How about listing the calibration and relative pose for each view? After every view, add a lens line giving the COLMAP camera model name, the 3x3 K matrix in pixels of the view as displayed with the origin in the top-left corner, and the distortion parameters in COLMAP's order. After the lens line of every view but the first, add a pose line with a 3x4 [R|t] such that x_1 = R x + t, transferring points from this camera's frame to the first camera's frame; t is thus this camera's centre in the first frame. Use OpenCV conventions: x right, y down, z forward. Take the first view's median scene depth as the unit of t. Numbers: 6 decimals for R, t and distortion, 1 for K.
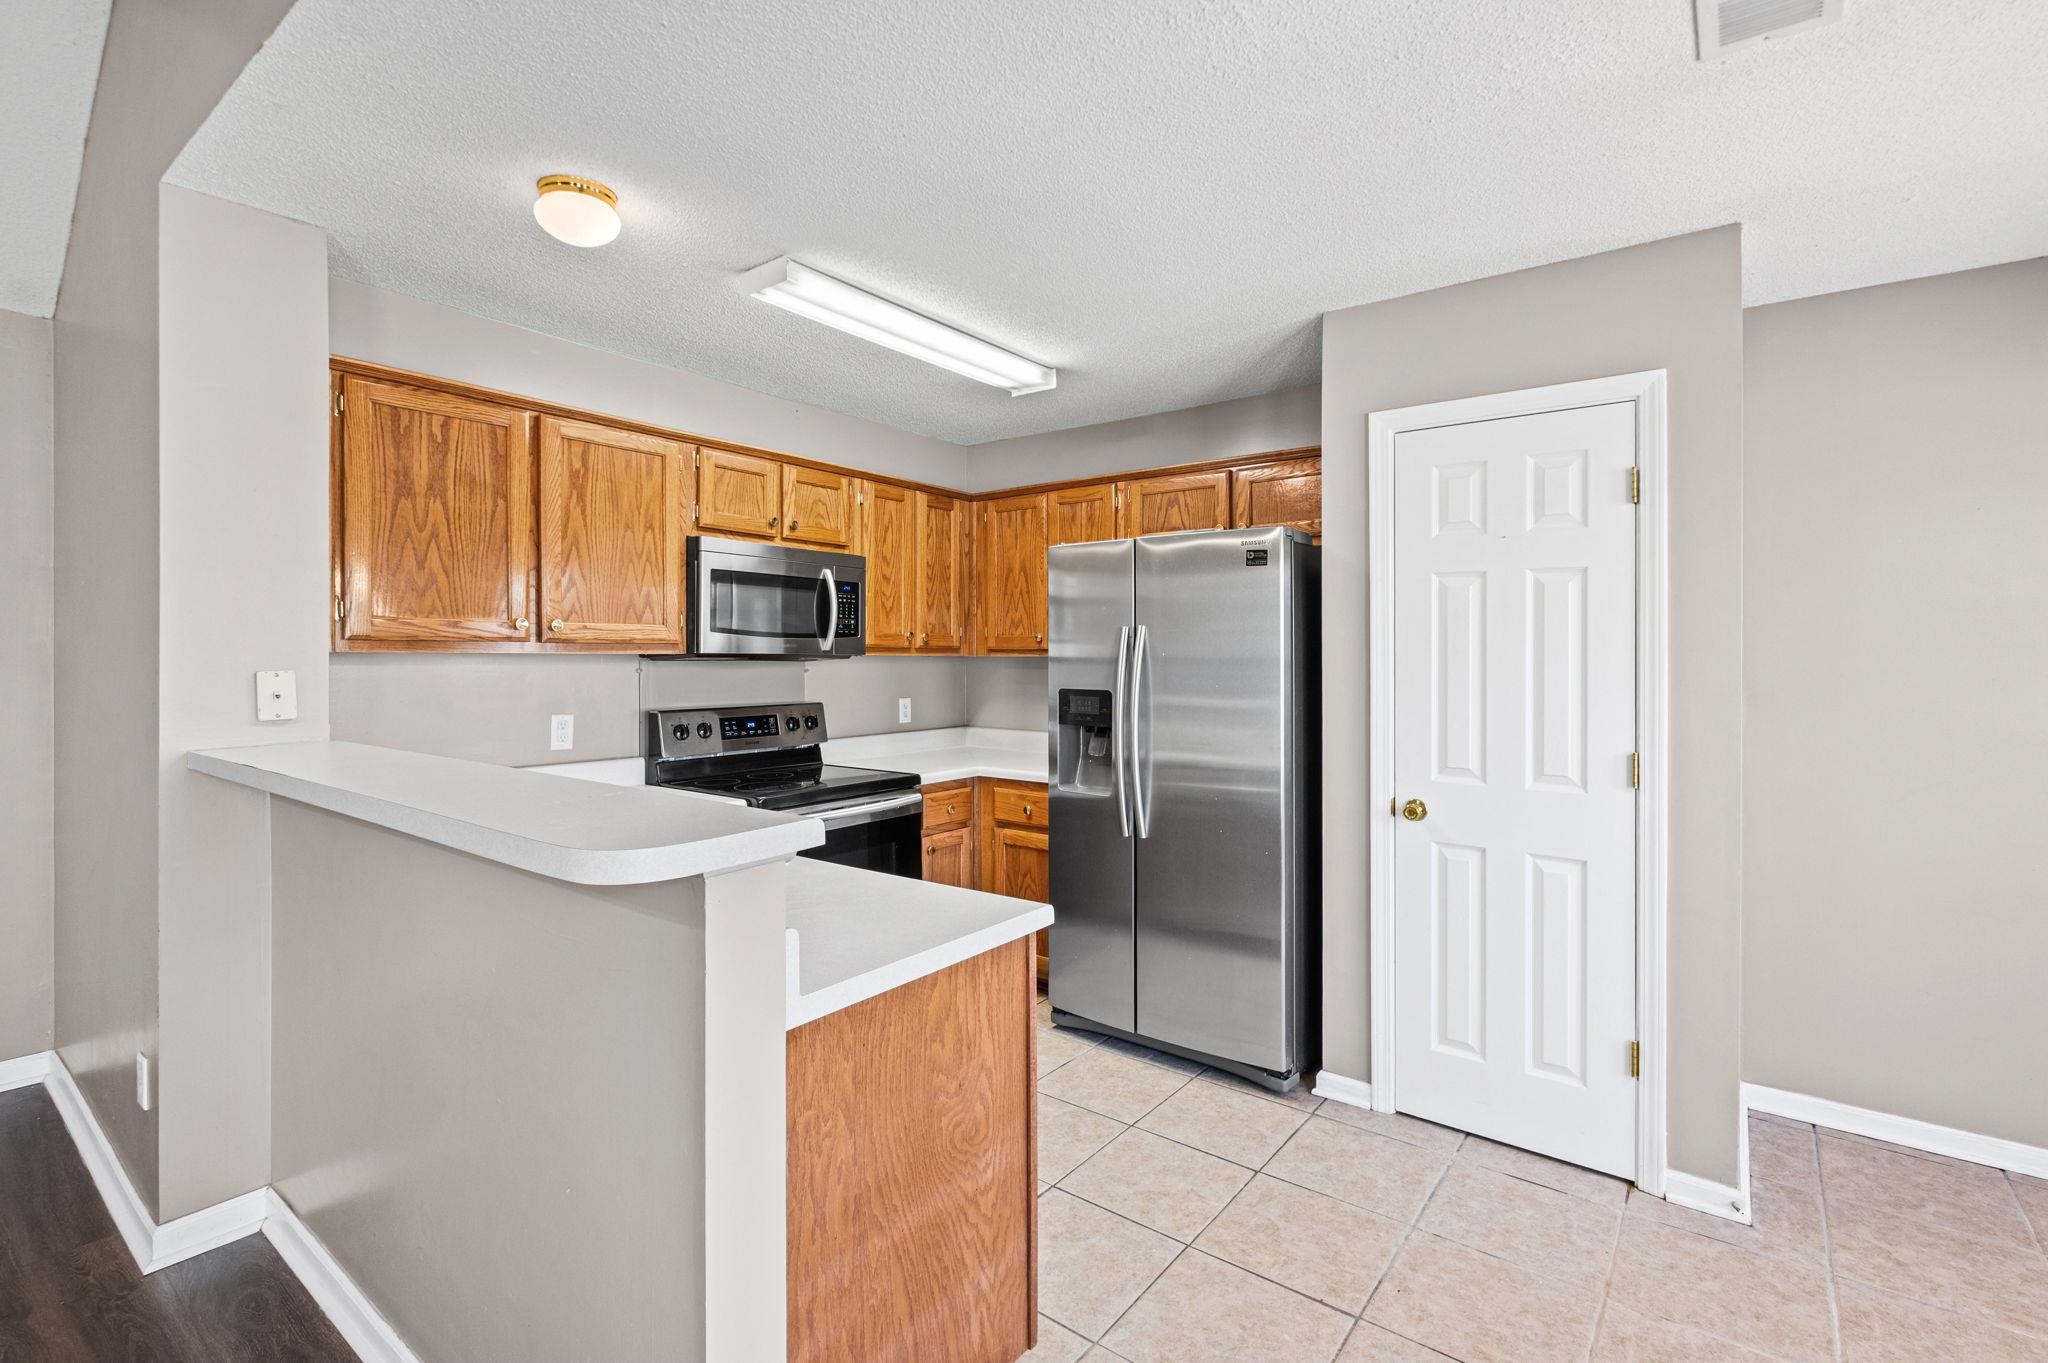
lens RADIAL K [[934.8, 0, 1023.1], [0, 934.8, 655.0], [0, 0, 1]] dist [0.001774, -0.000389]
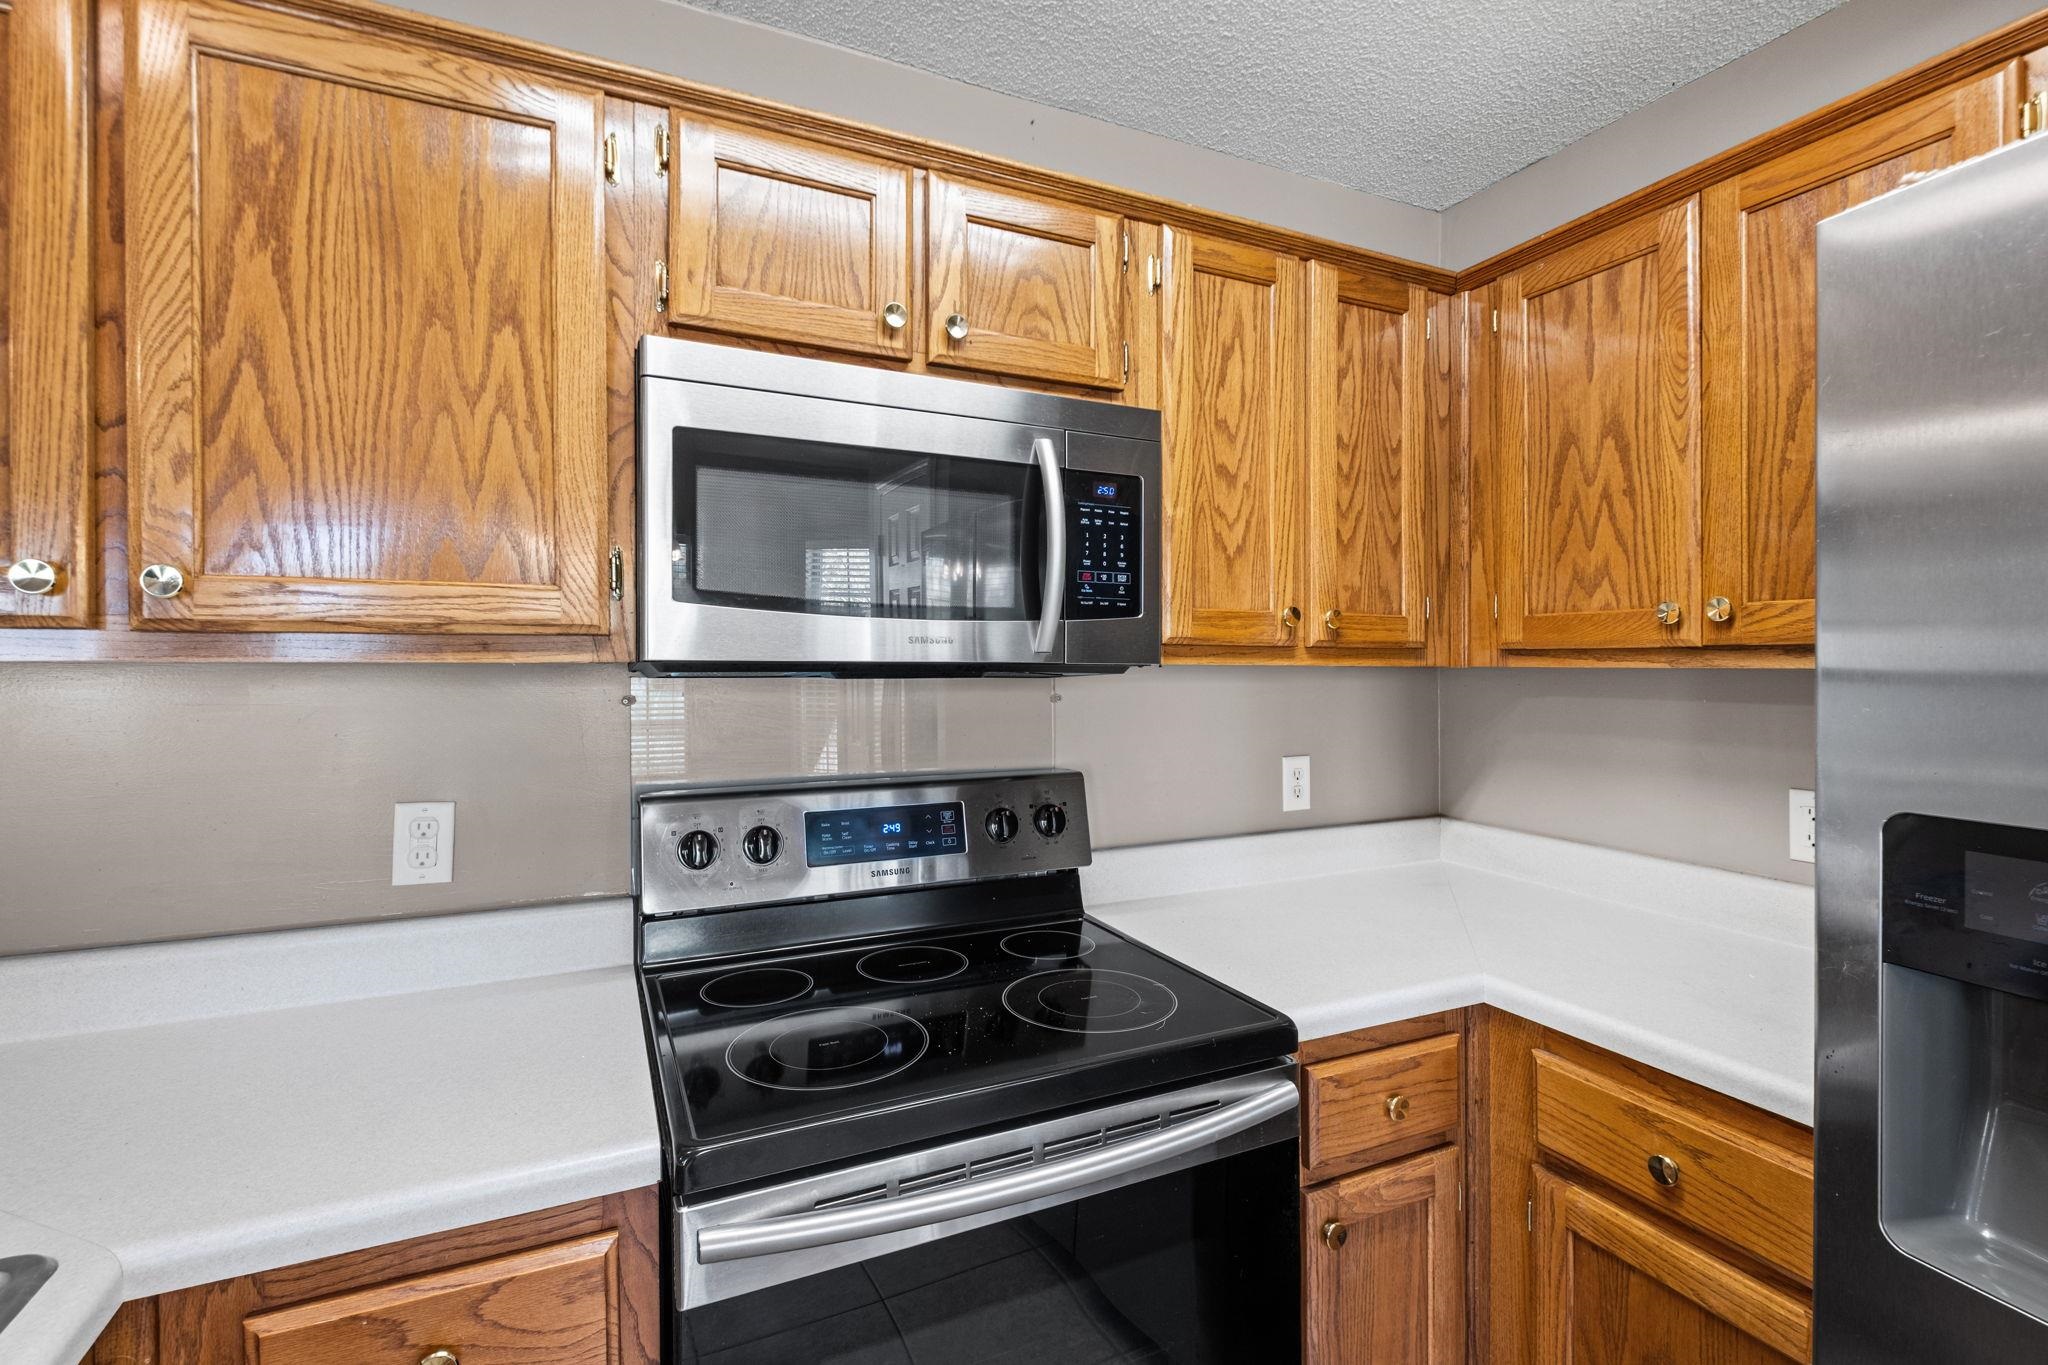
lens RADIAL K [[927.1, 0, 1023.9], [0, 927.1, 664.2], [0, 0, 1]] dist [0.001534, -0.000235]
pose [[0.888129, 0.000094, -0.459594, -0.056795], [0.001087, 0.999997, 0.002305, -0.001349], [0.459593, -0.002547, 0.888126, 0.855712]]
